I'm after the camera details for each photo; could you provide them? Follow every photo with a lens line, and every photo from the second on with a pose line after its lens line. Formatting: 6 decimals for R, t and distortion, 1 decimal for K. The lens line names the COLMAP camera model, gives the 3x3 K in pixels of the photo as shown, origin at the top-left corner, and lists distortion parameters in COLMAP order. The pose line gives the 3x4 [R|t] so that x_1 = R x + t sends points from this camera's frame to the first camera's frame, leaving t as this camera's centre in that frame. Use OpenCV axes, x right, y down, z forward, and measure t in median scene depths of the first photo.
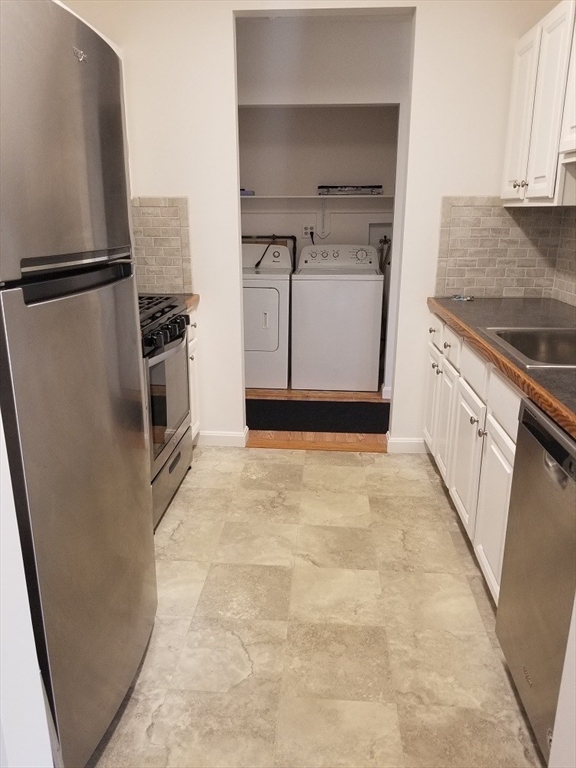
lens RADIAL K [[596.2, 0, 287.2], [0, 596.2, 383.6], [0, 0, 1]] dist [-0.000917, -0.007042]
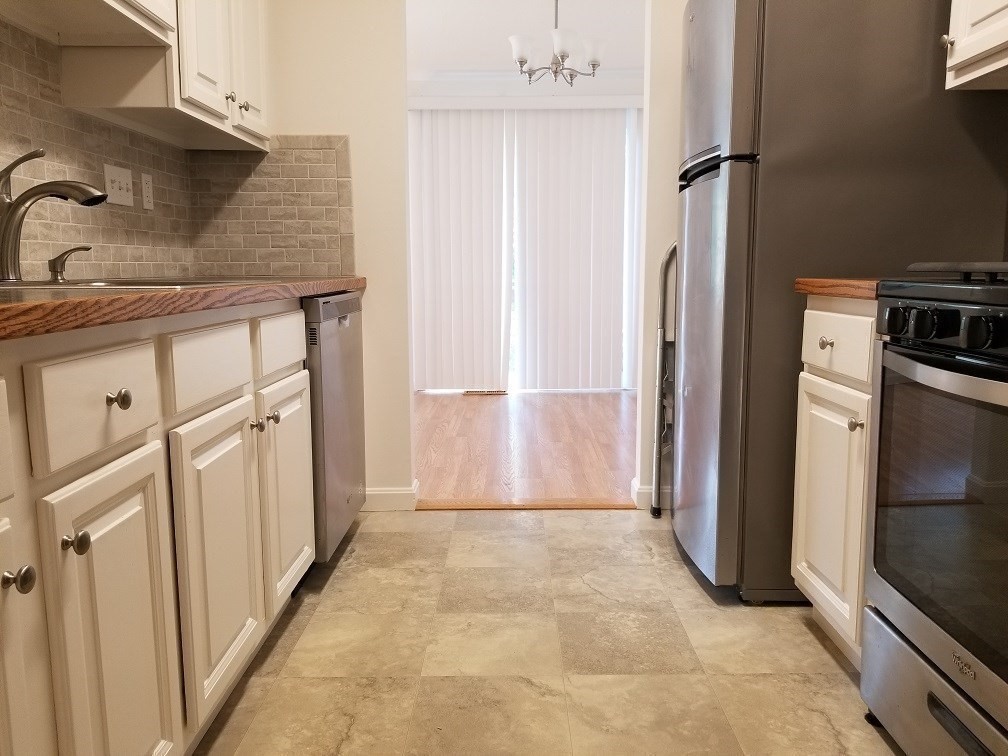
lens RADIAL K [[782.6, 0, 504.5], [0, 782.6, 376.8], [0, 0, 1]] dist [-0.000917, -0.007042]
pose [[-0.998160, 0.011406, -0.059549, 0.127733], [-0.013764, 0.913881, 0.405749, -0.313579], [0.059049, 0.405822, -0.912042, 1.810455]]
